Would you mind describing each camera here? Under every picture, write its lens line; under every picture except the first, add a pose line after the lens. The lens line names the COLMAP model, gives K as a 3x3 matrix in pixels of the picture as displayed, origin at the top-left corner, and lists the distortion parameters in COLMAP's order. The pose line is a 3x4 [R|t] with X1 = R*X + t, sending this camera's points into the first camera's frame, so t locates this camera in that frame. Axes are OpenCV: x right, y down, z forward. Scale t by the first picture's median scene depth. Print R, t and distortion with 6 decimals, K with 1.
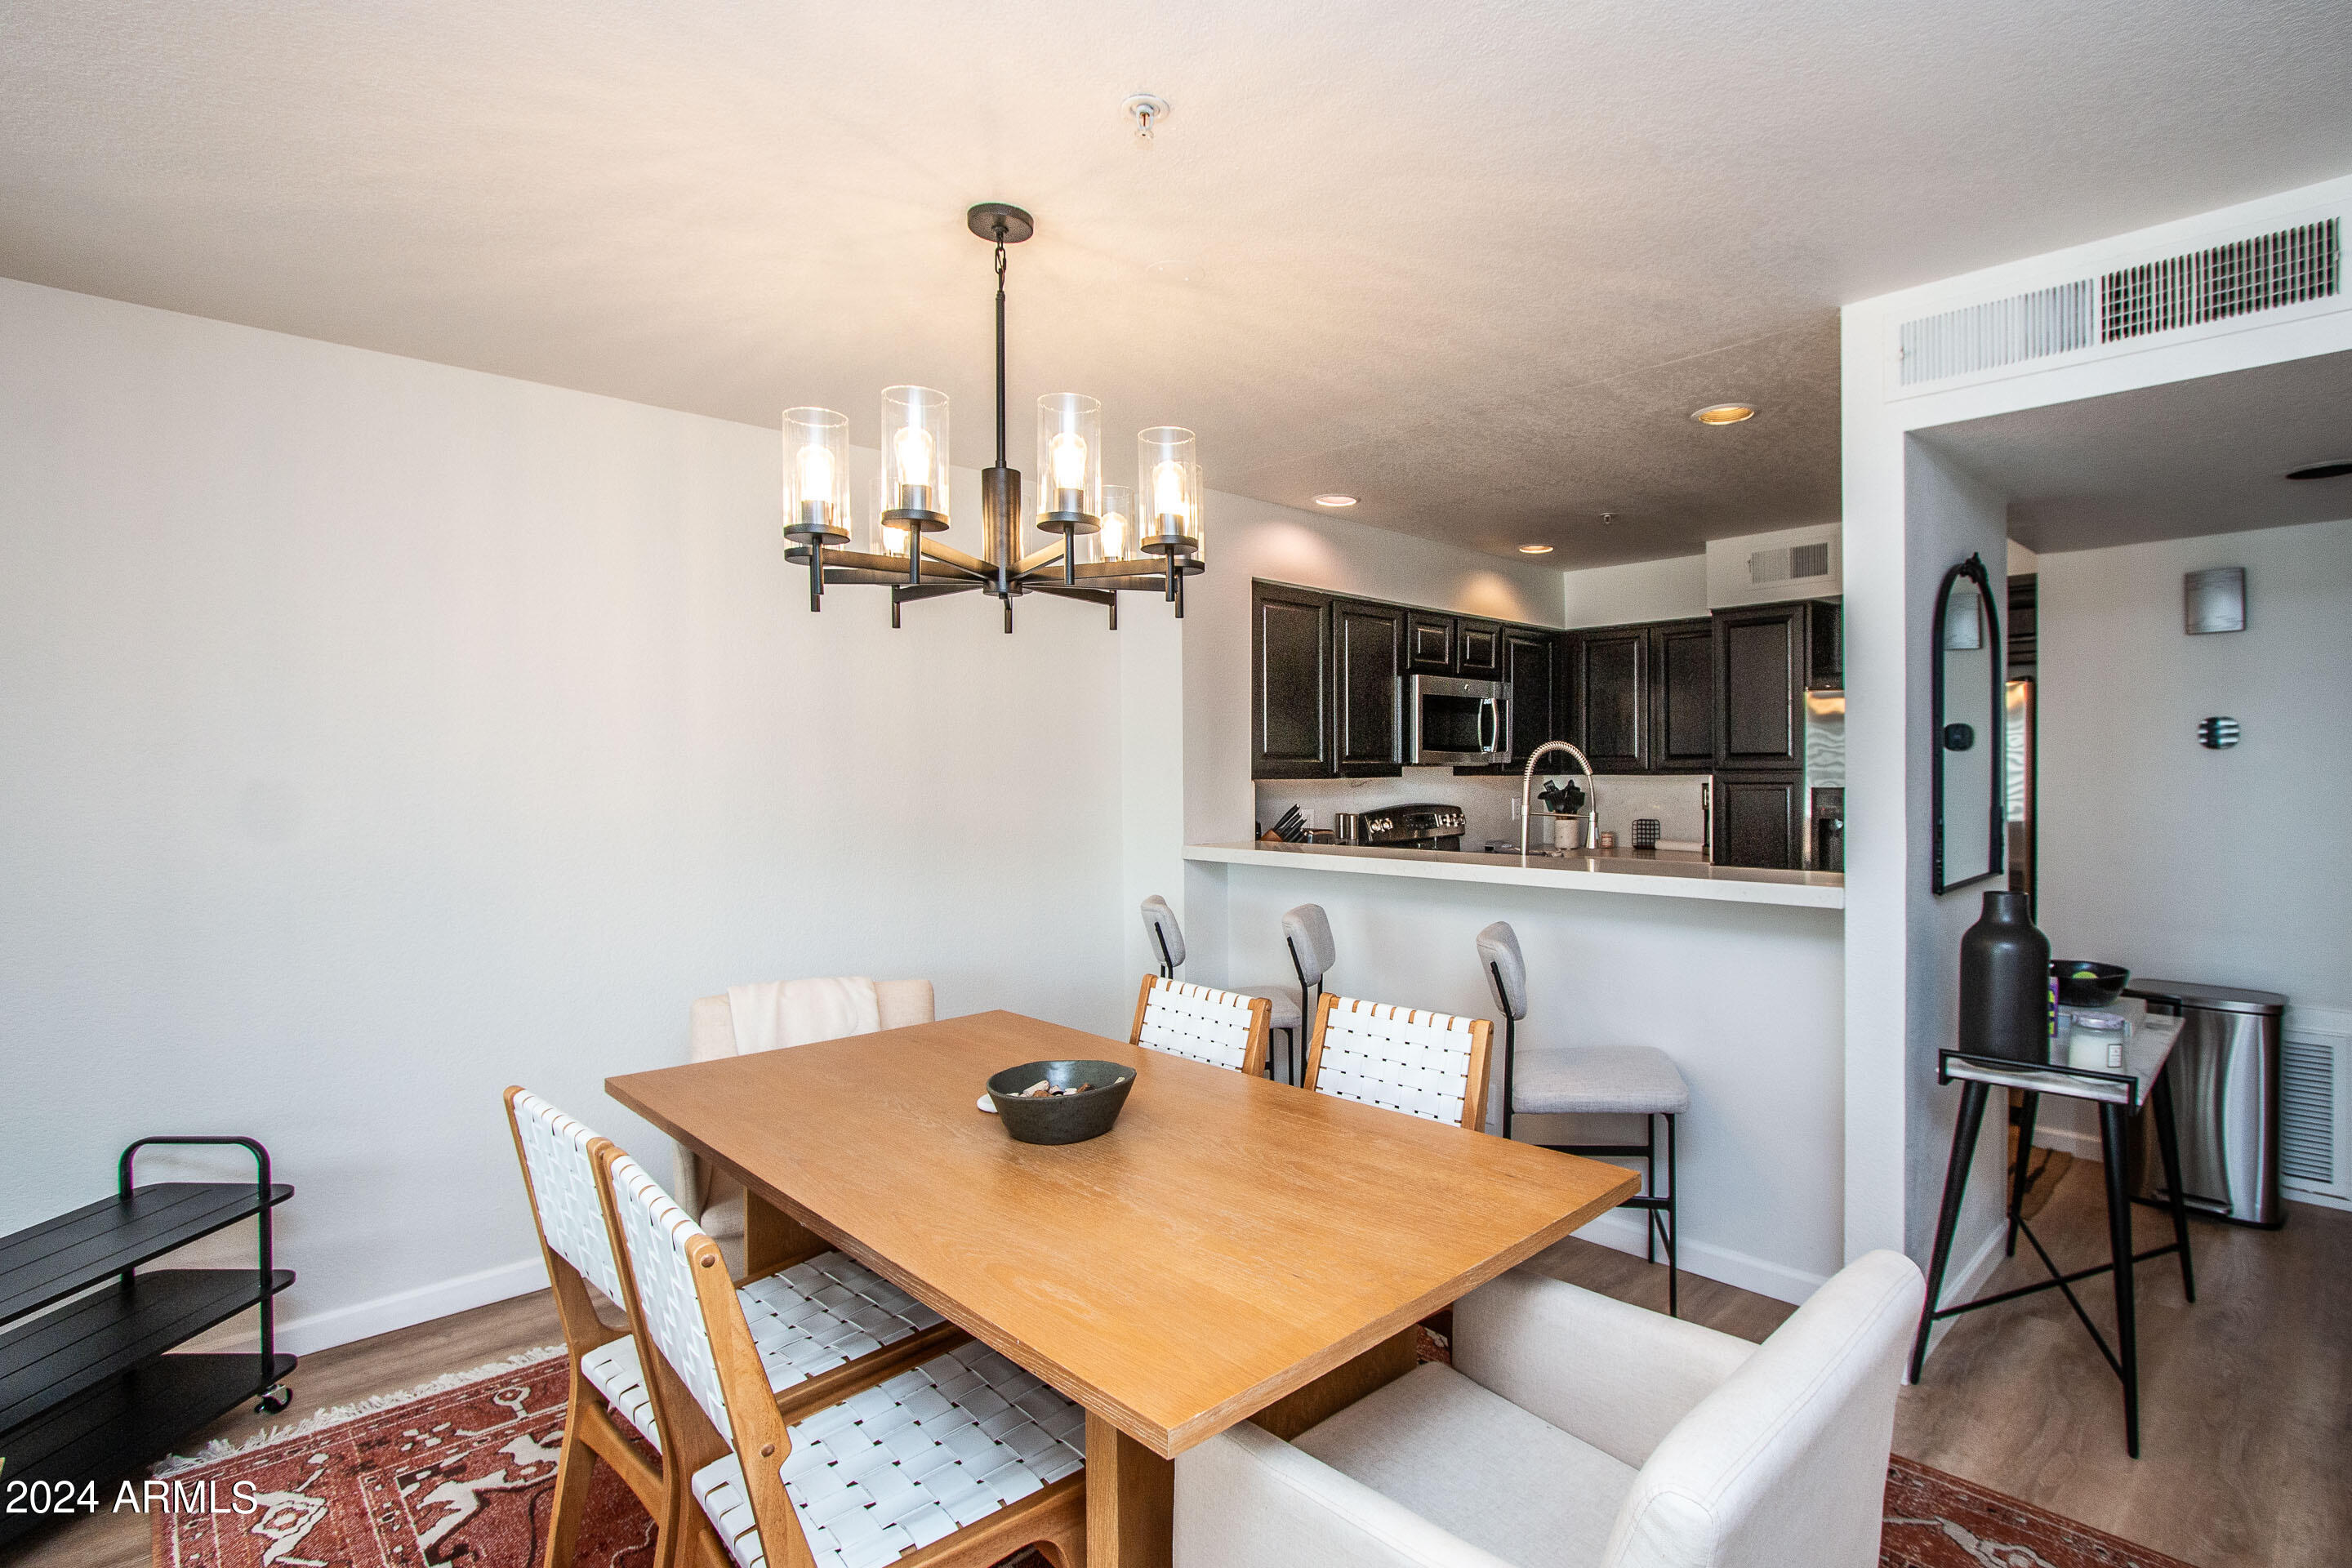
lens RADIAL K [[1142.3, 0, 1334.0], [0, 1142.3, 776.6], [0, 0, 1]] dist [-0.021356, 0.000295]
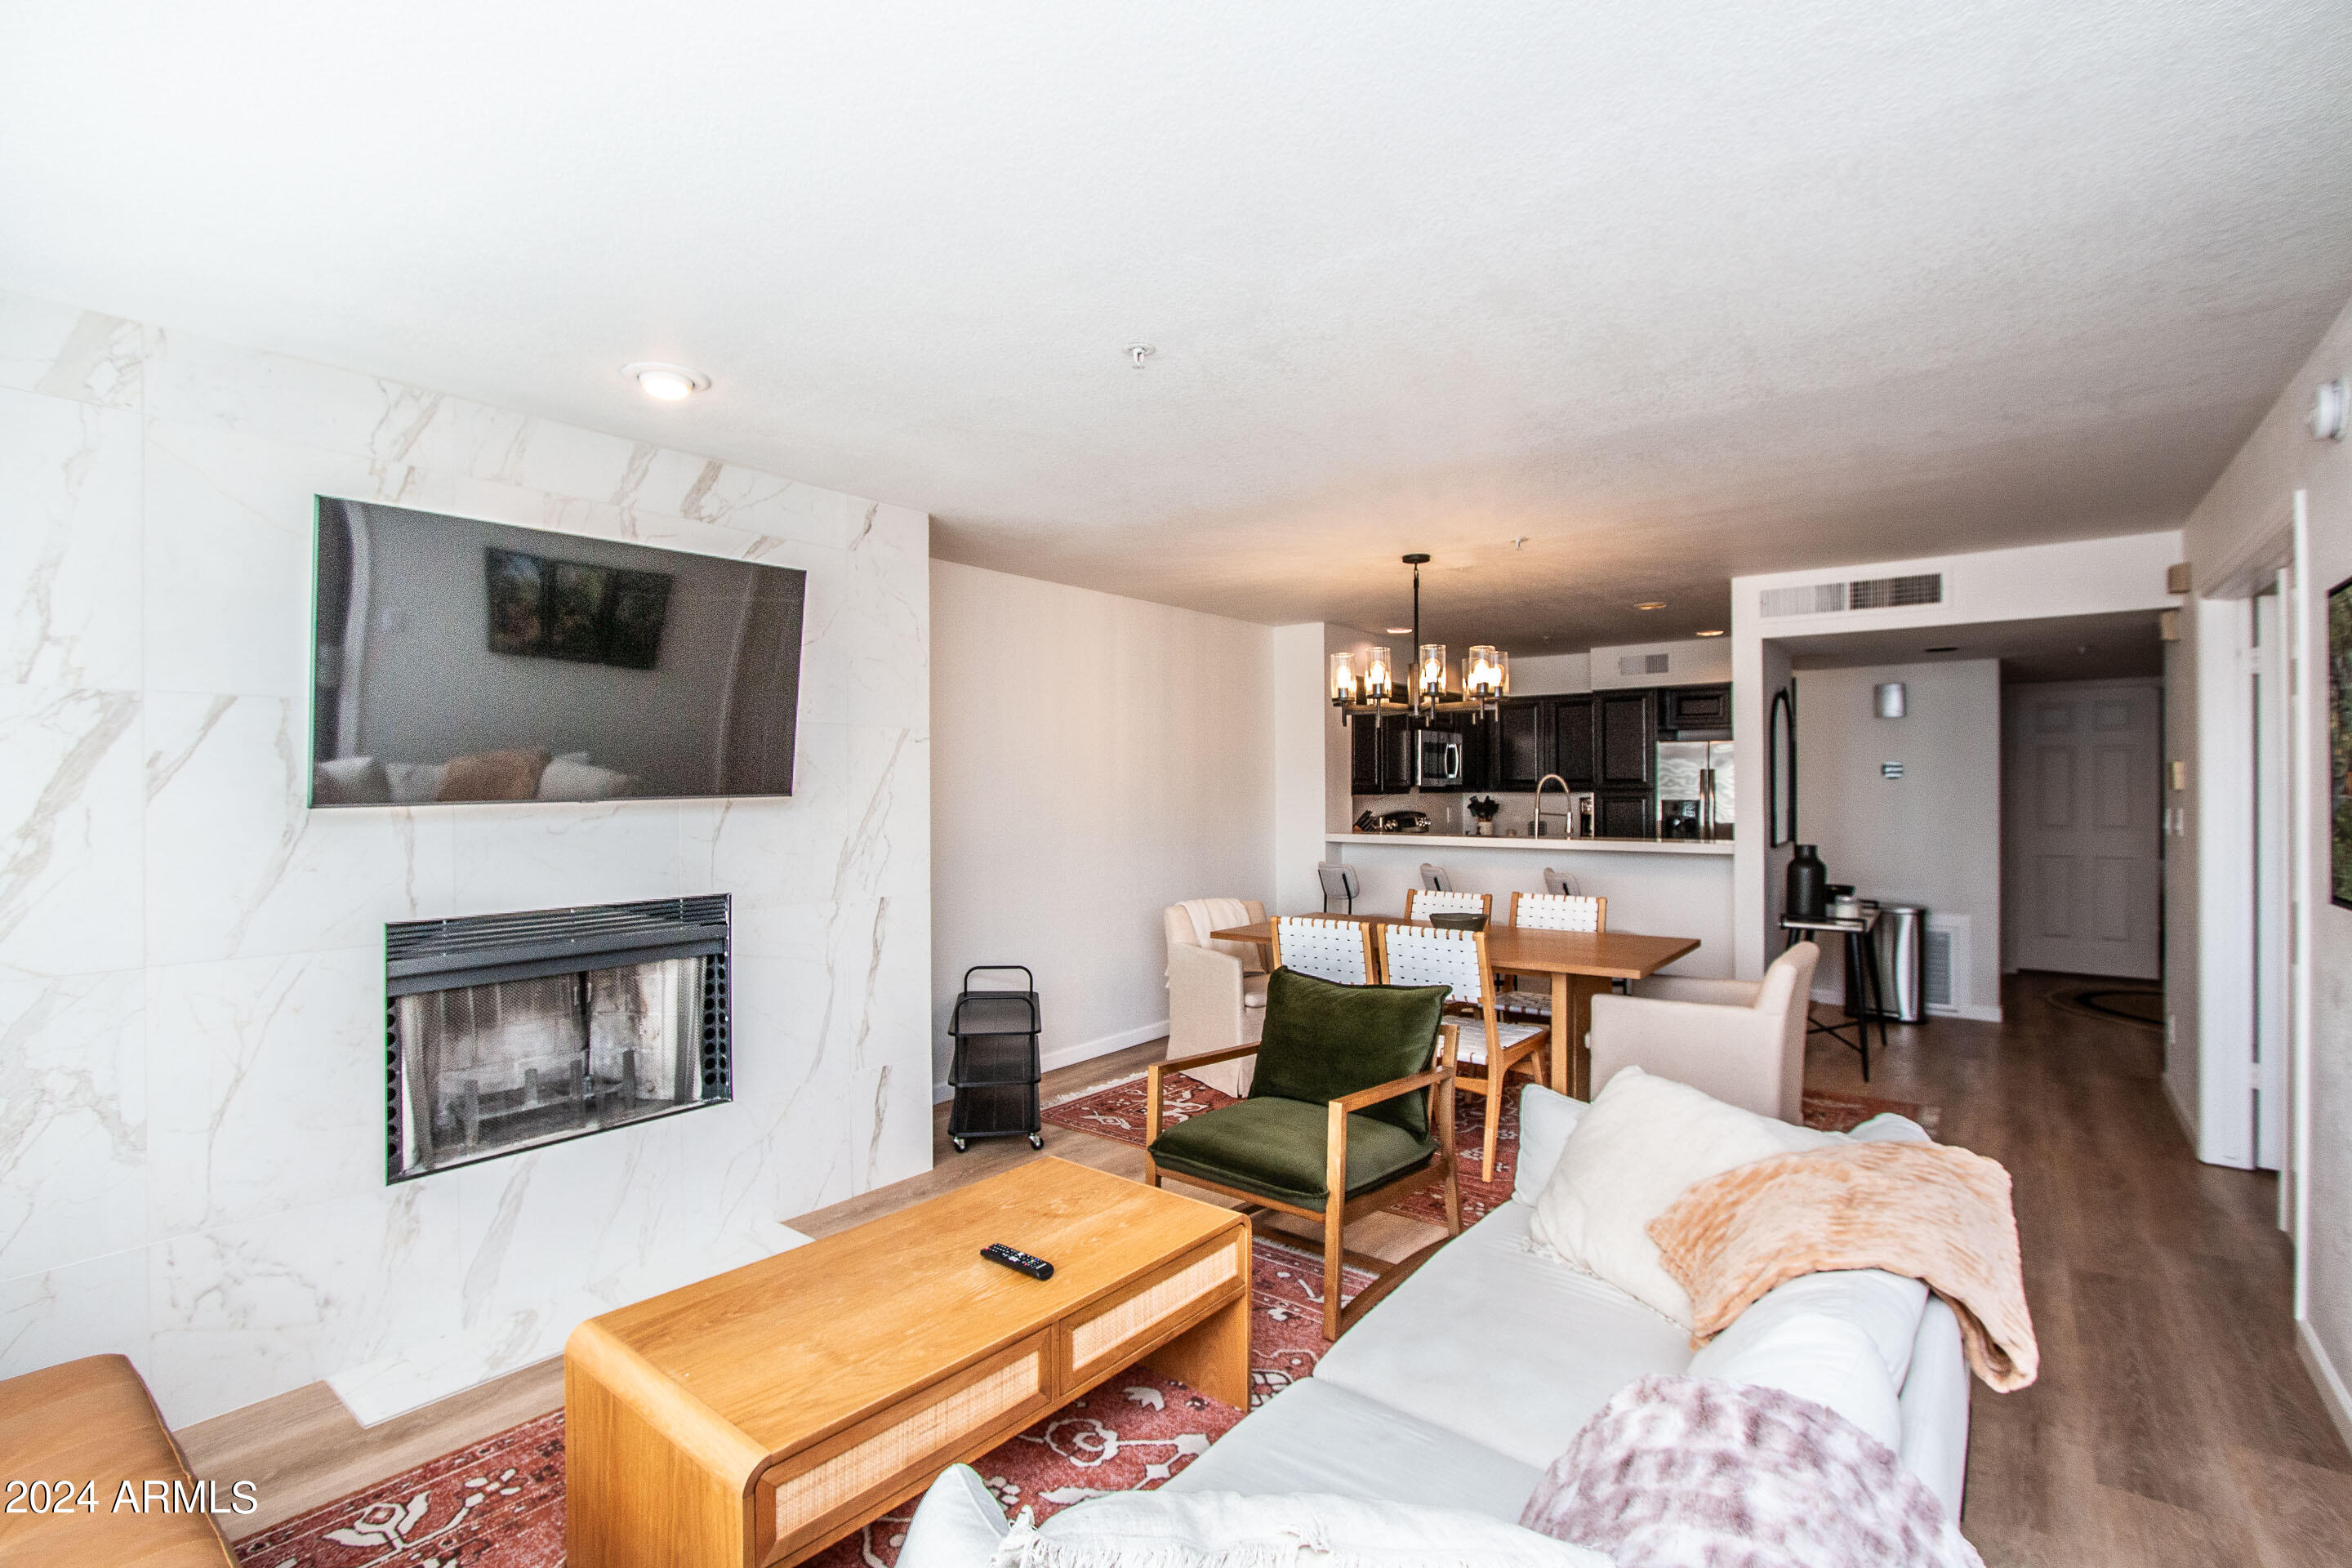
lens RADIAL K [[1086.2, 0, 1170.3], [0, 1086.2, 785.6], [0, 0, 1]] dist [-0.030371, 0.010090]
pose [[0.996474, -0.000835, 0.083894, -0.673637], [0.001532, 0.999965, -0.008243, 0.001394], [-0.083884, 0.008342, 0.996441, -0.815443]]
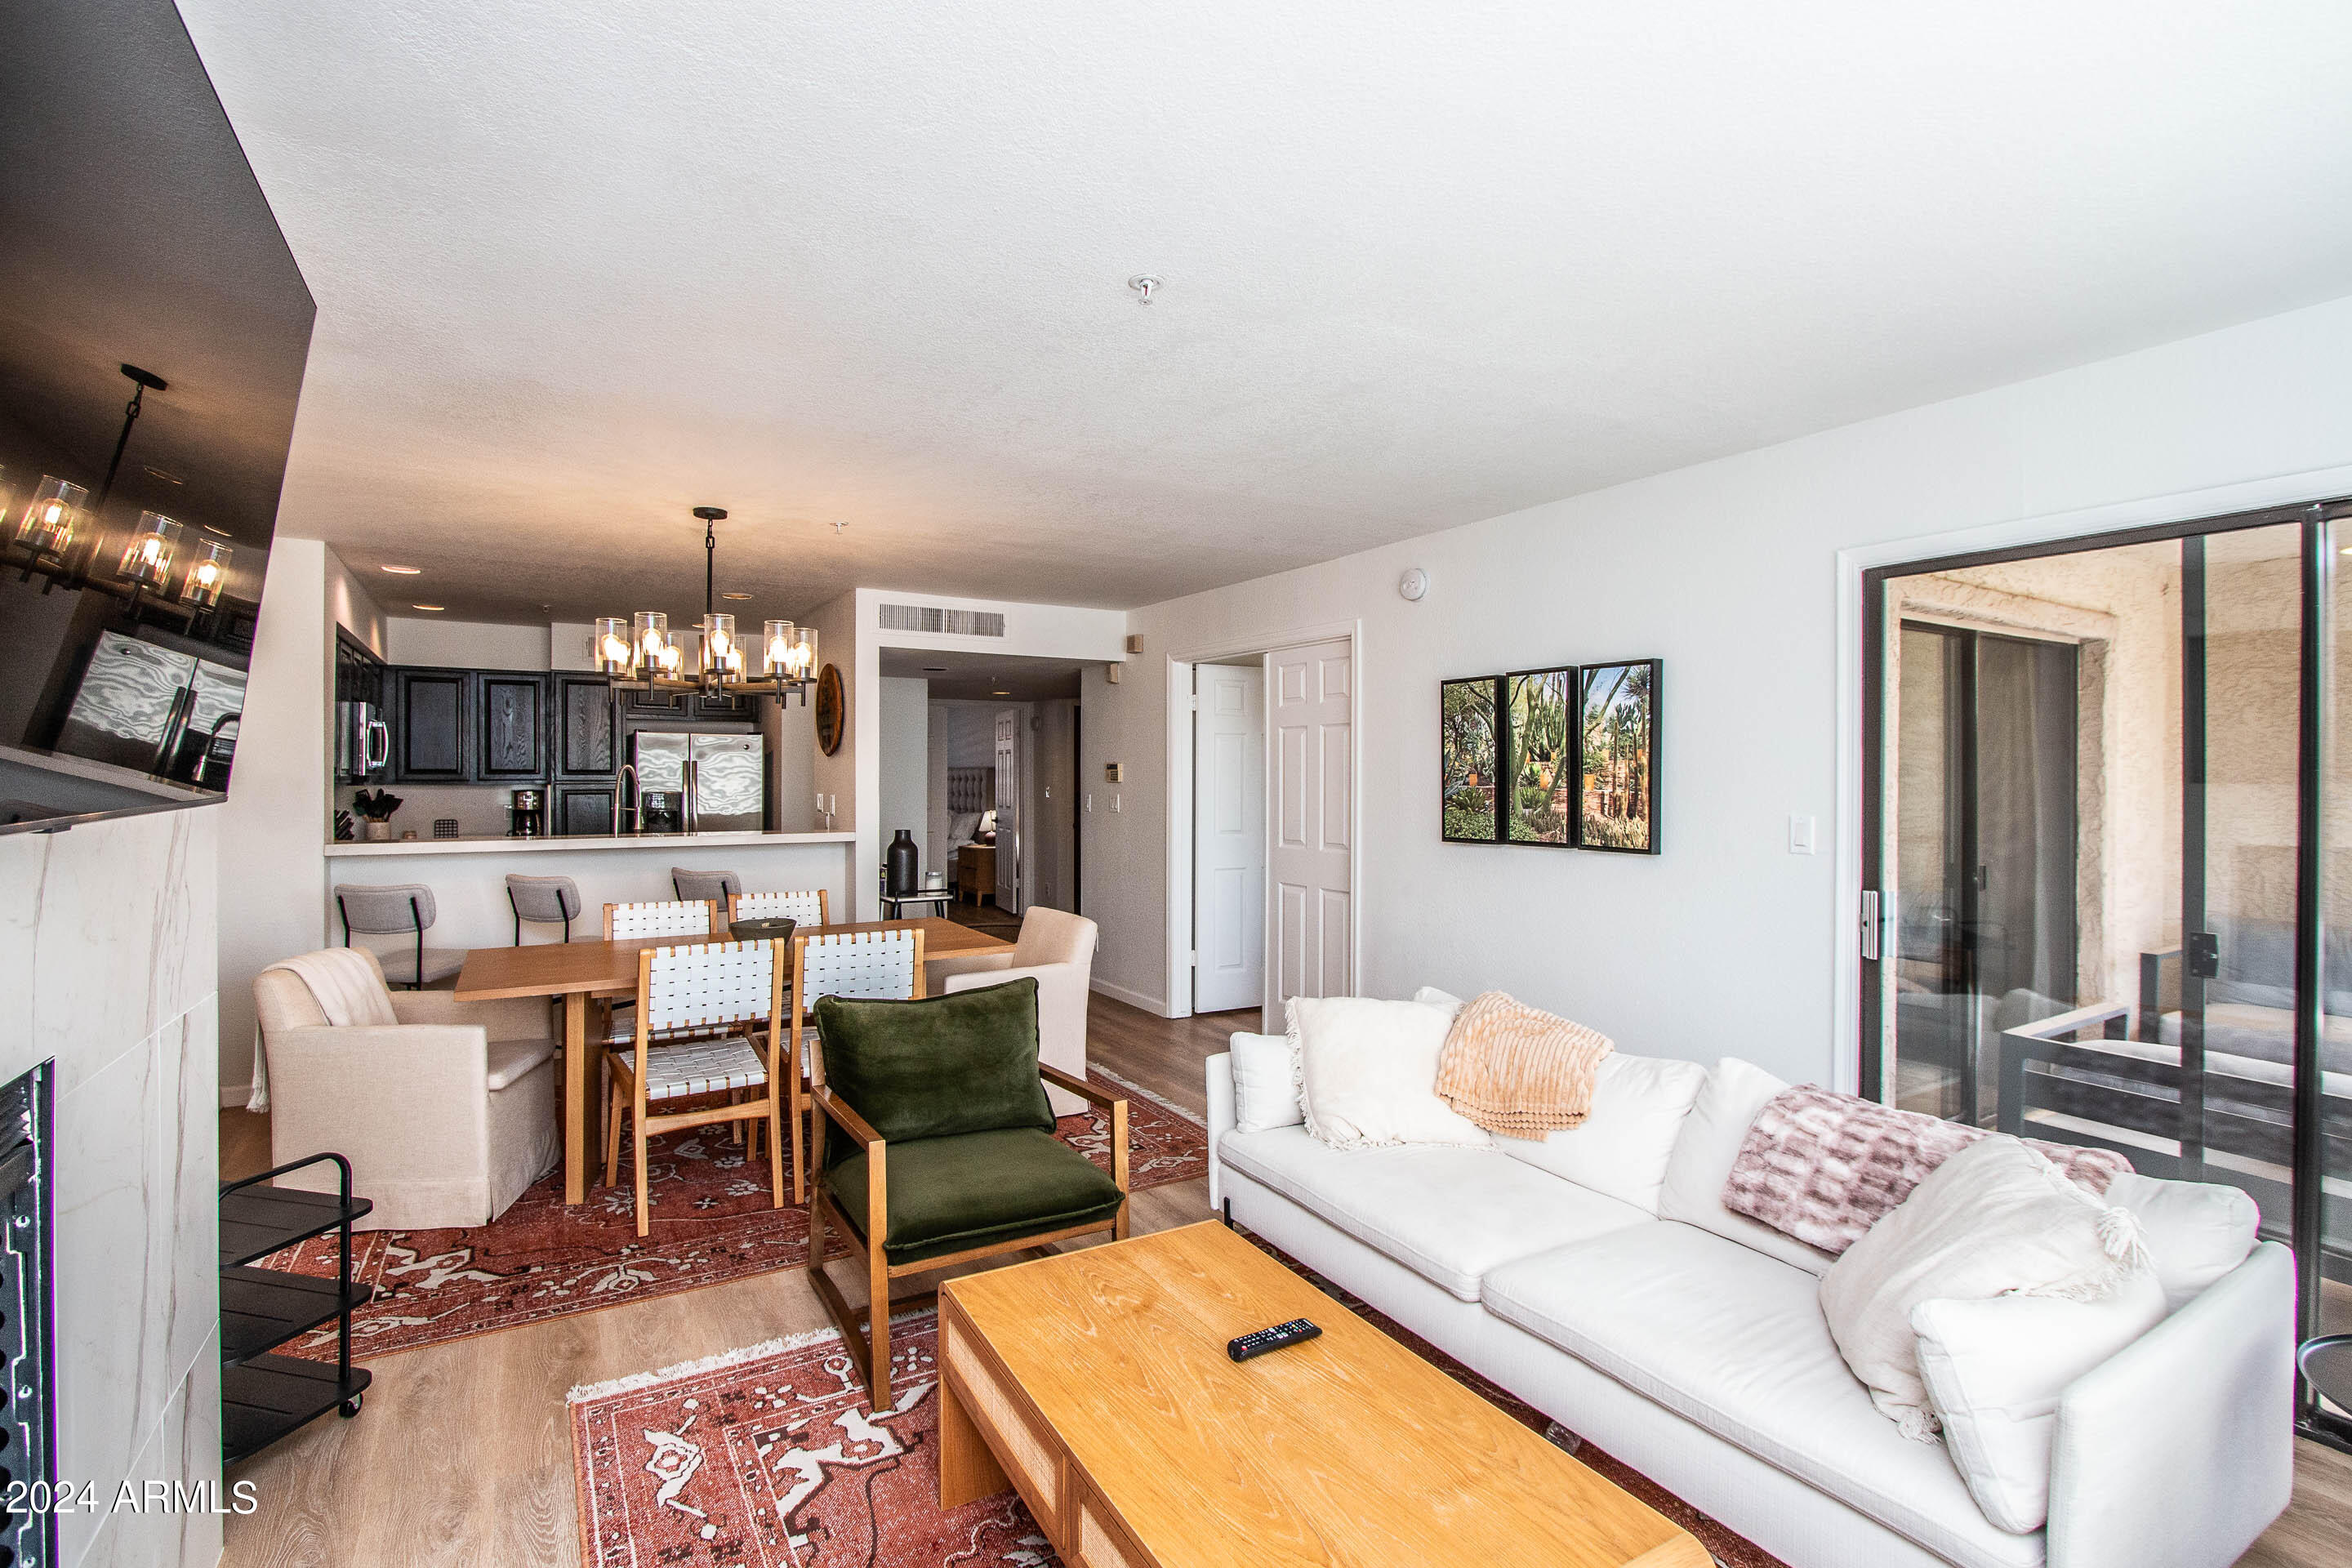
lens RADIAL K [[1087.3, 0, 1164.8], [0, 1087.3, 783.6], [0, 0, 1]] dist [-0.013333, 0.000264]
pose [[0.276029, -0.004658, 0.961138, -1.309014], [0.004175, 0.999985, 0.003647, -0.006518], [-0.961140, 0.003006, 0.276045, -0.212644]]
